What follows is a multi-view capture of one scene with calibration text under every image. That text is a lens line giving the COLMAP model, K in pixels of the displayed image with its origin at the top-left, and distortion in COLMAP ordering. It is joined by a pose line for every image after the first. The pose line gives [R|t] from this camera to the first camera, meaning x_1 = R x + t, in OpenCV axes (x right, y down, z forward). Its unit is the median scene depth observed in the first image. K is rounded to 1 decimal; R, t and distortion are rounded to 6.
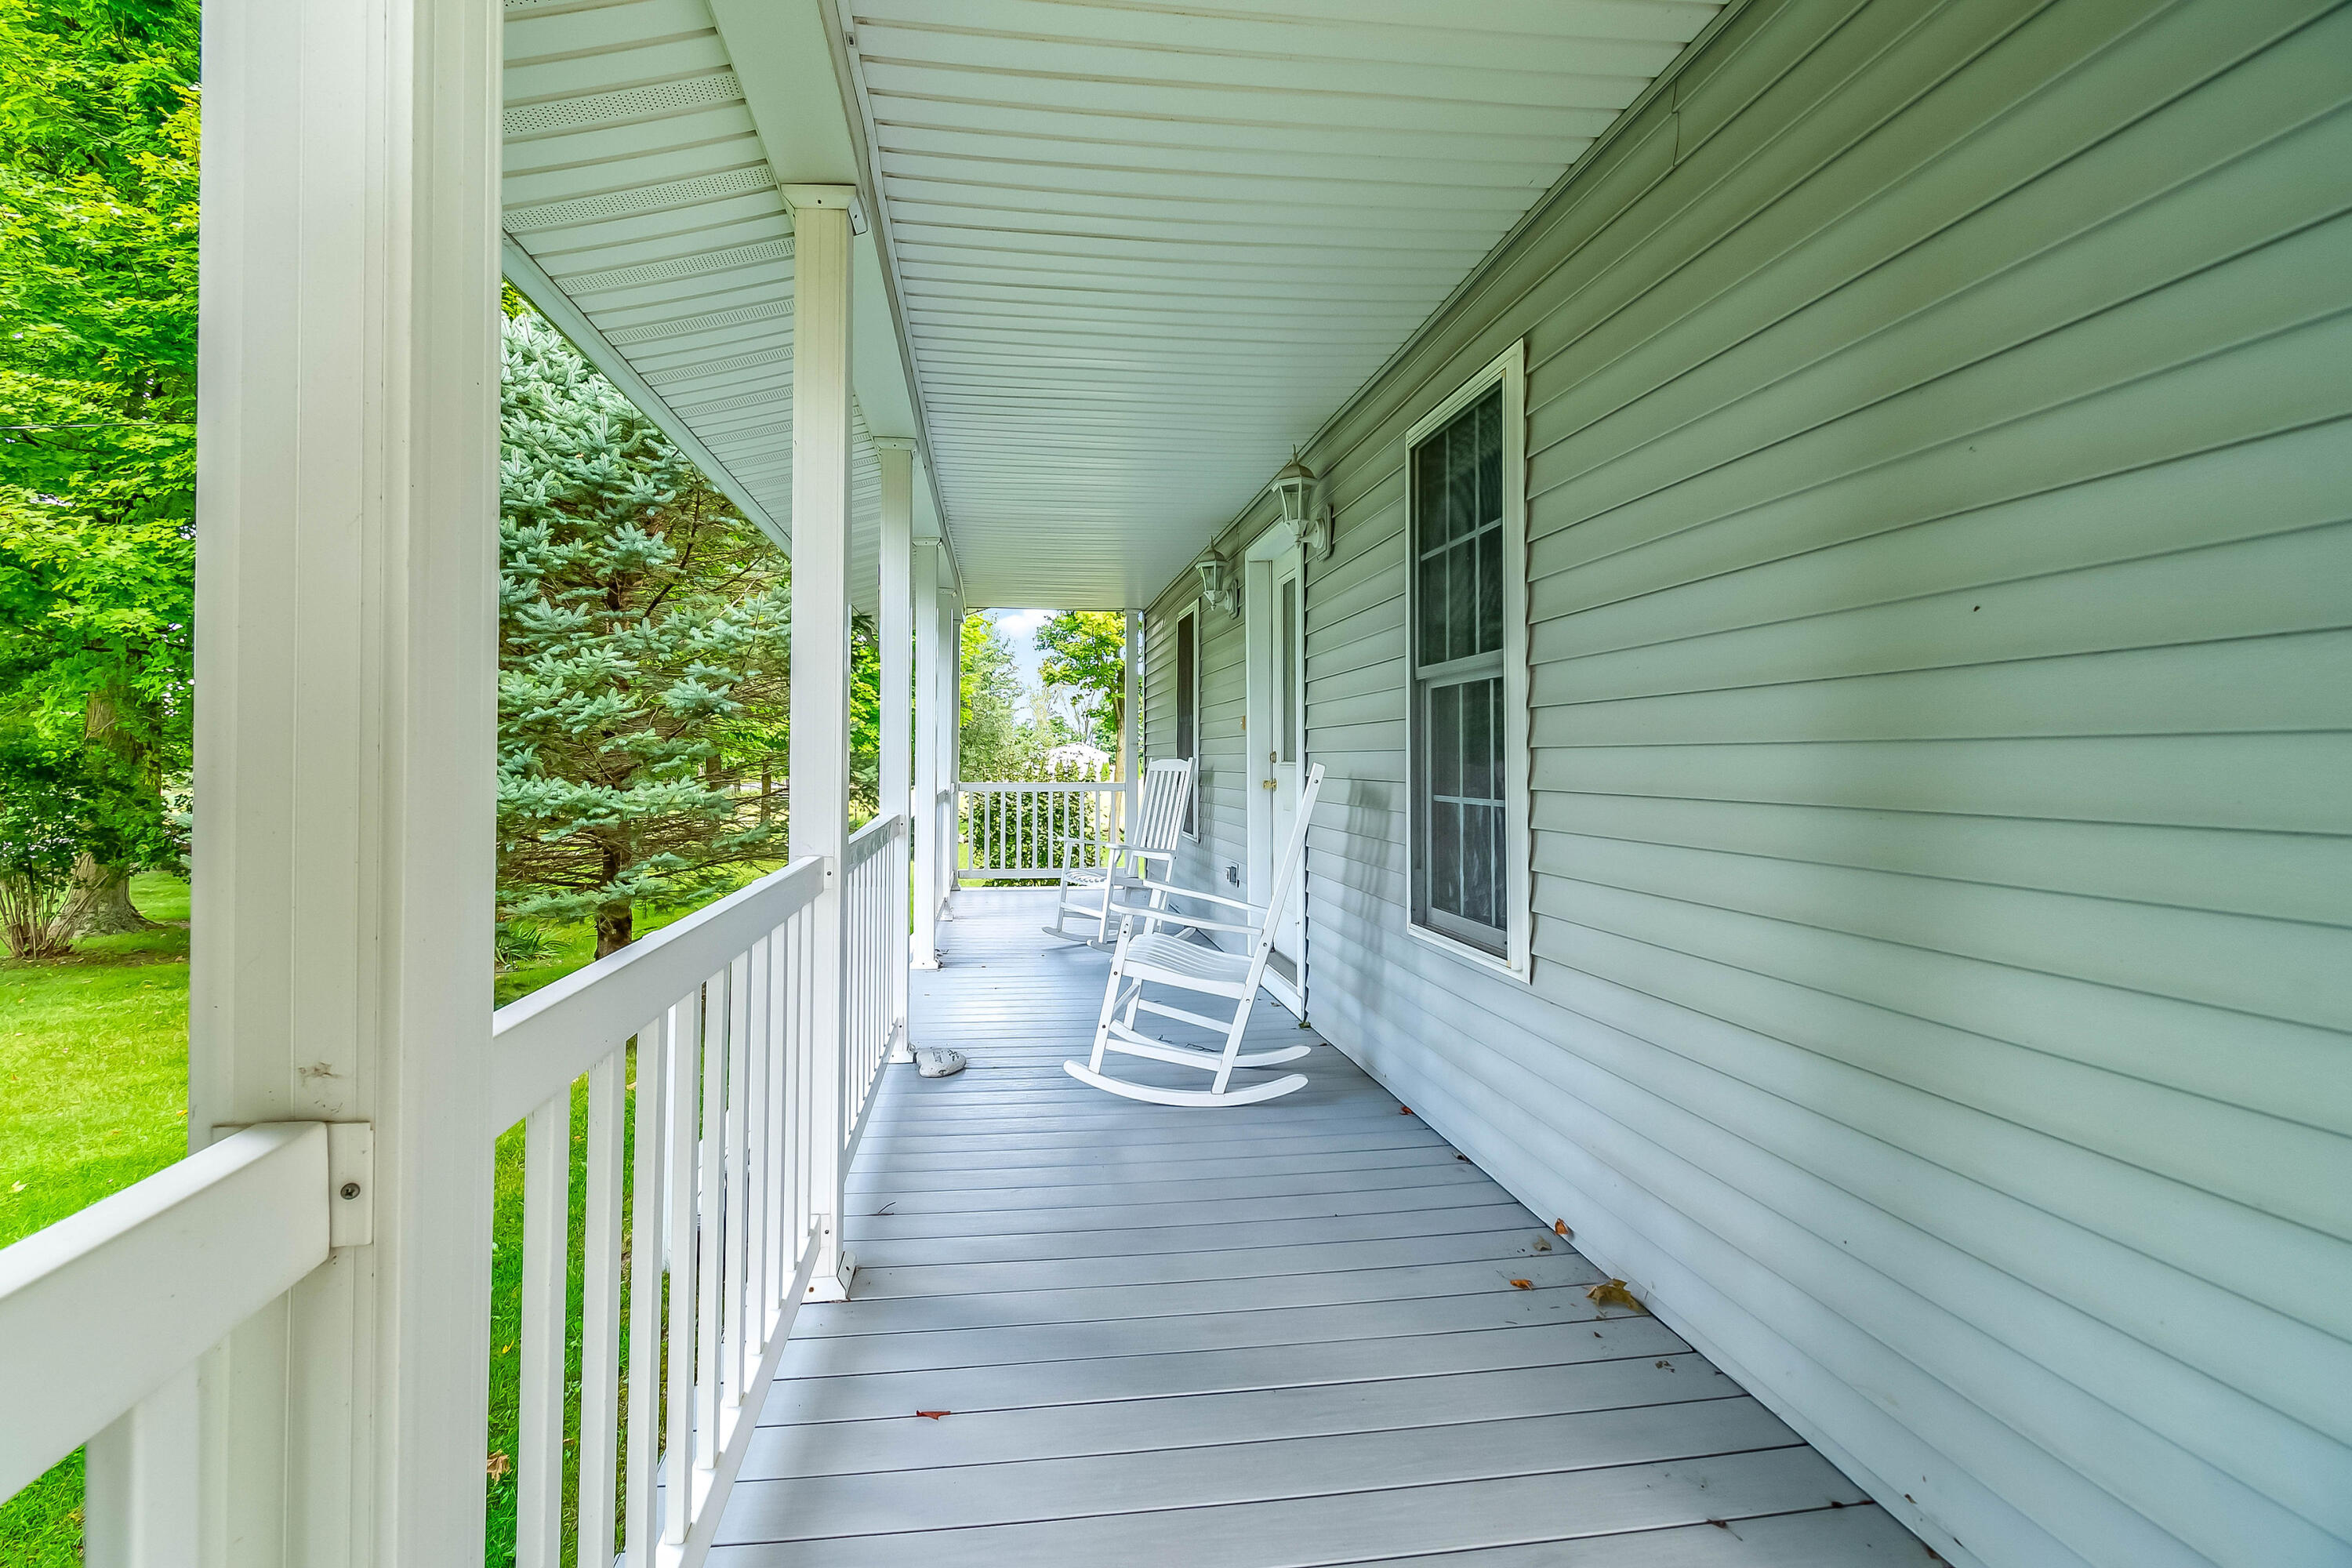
lens RADIAL K [[1047.6, 0, 1142.8], [0, 1047.6, 756.7], [0, 0, 1]] dist [-0.000874, 0.000246]
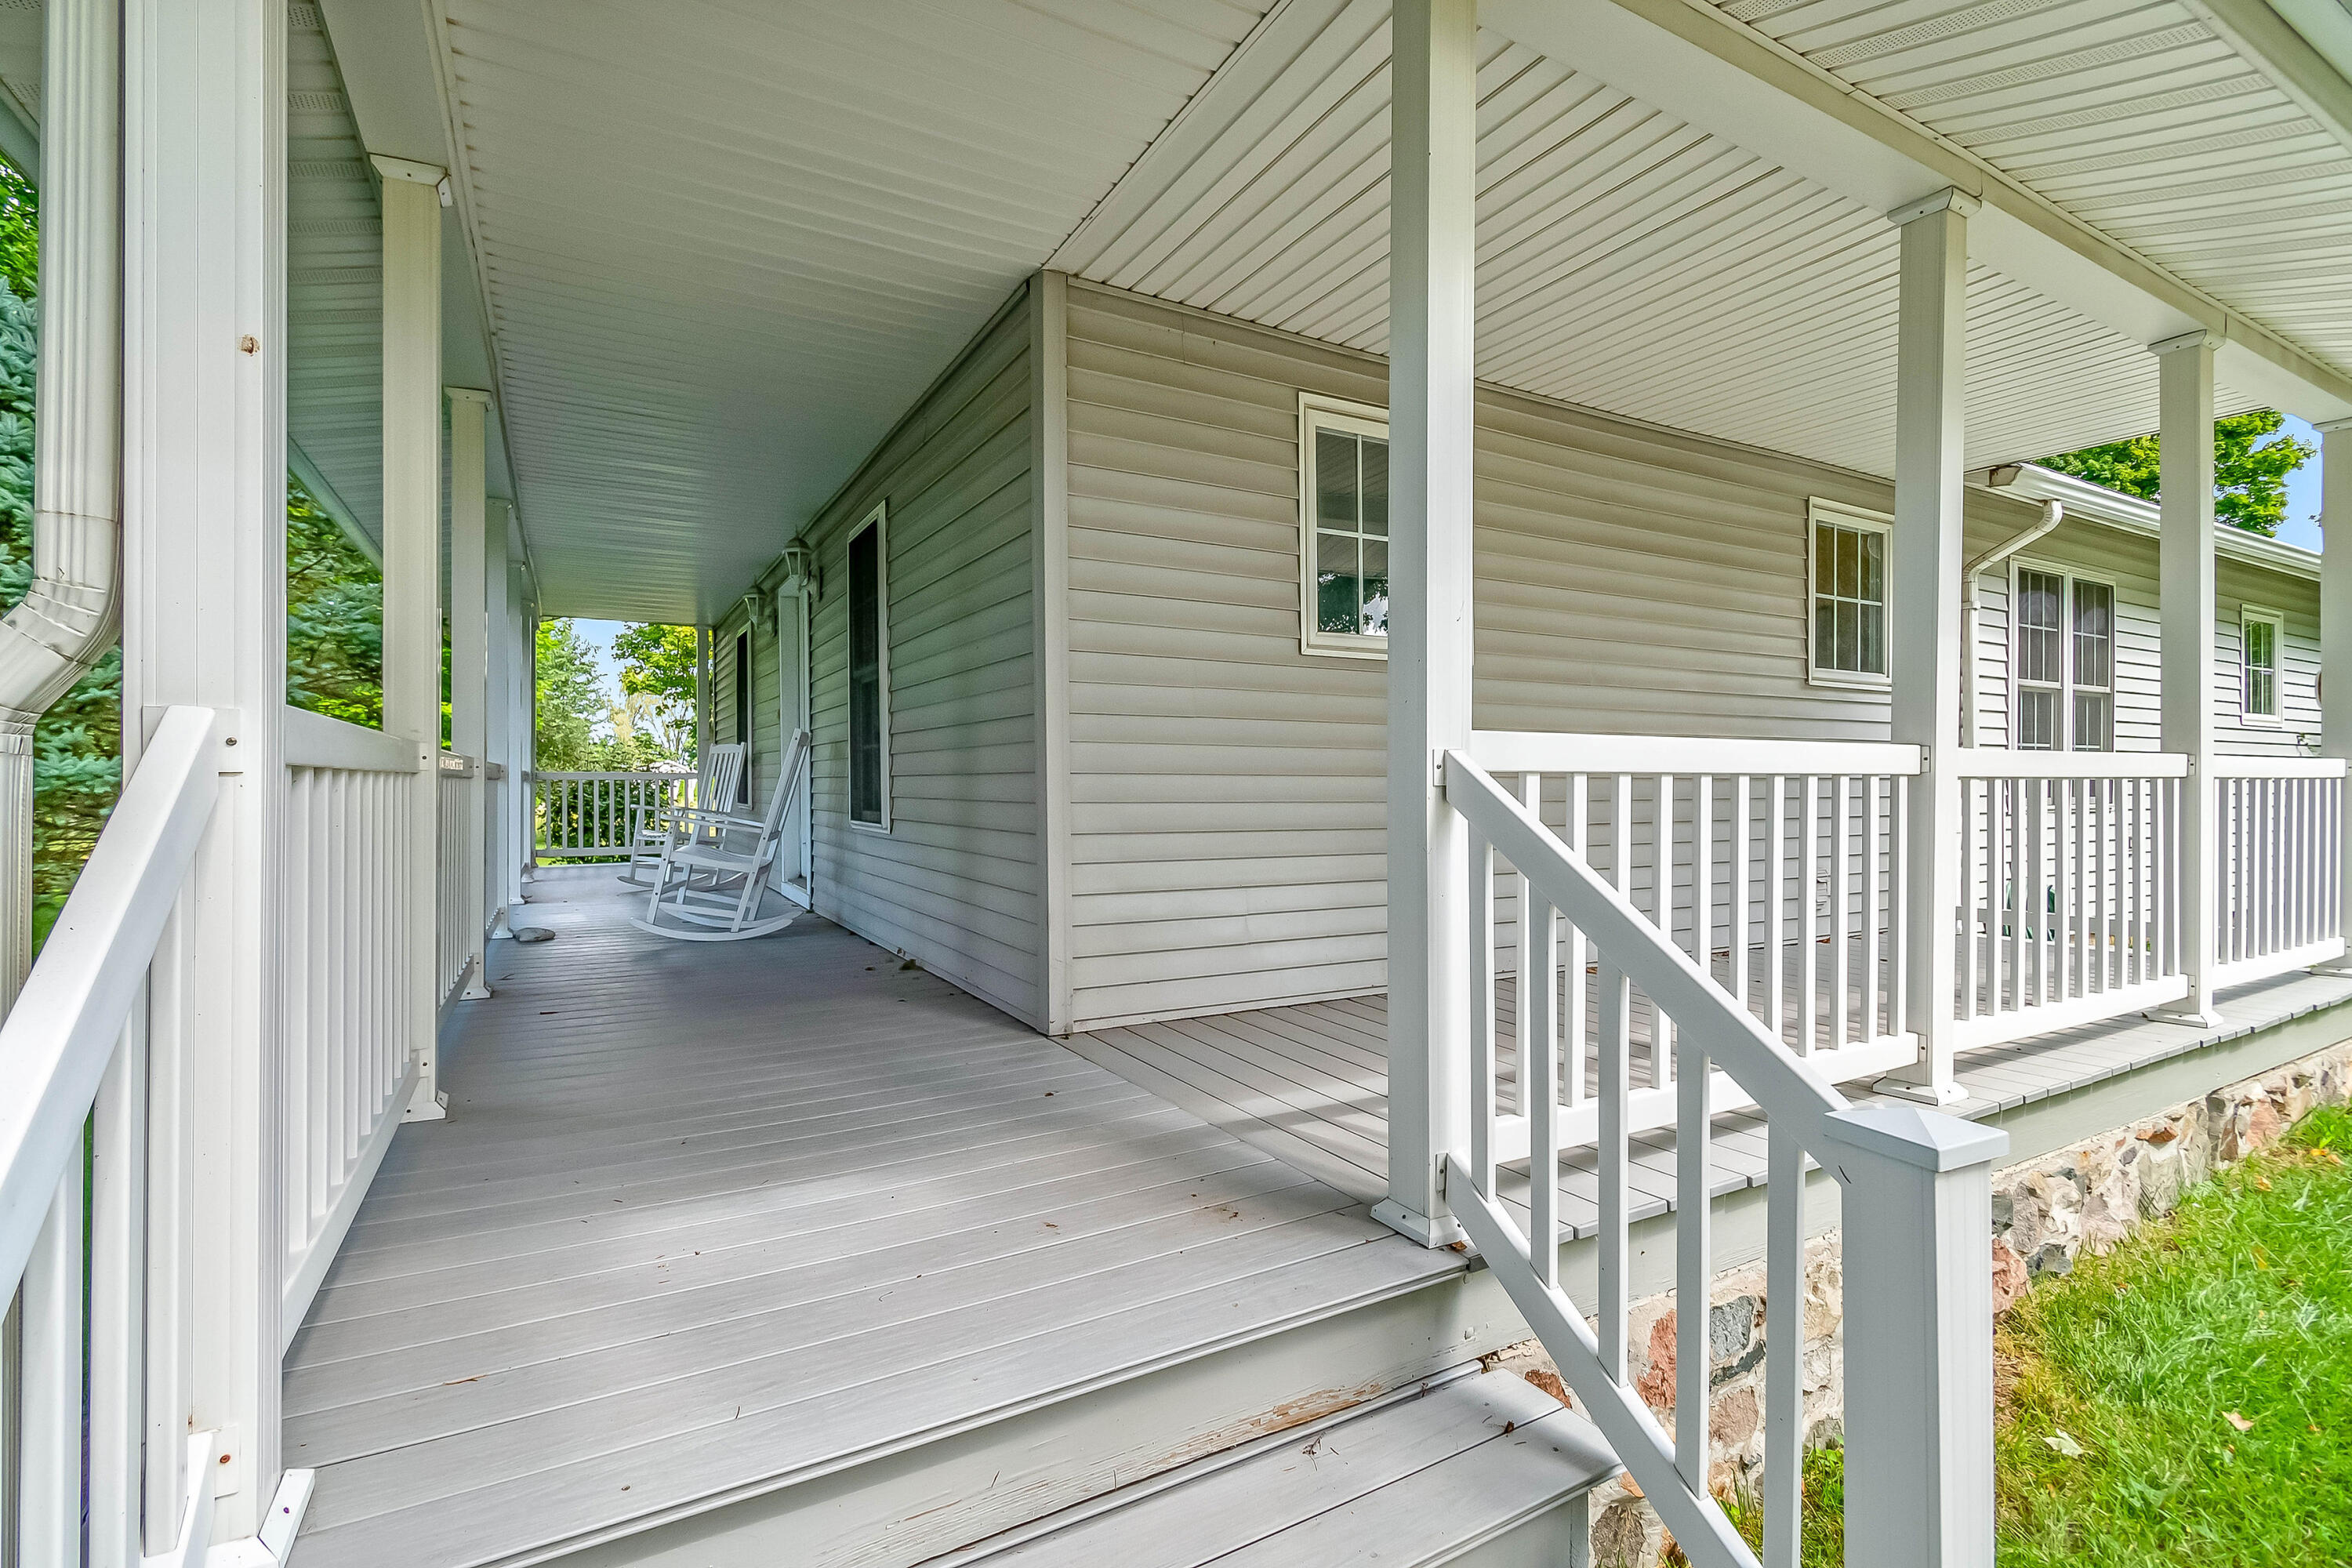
lens RADIAL K [[1032.0, 0, 1132.0], [0, 1032.0, 782.2], [0, 0, 1]] dist [0.002869, 0.000582]
pose [[0.936283, -0.001914, 0.351241, 0.045635], [0.000323, 0.999989, 0.004590, 0.042802], [-0.351246, -0.004184, 0.936274, -0.359188]]
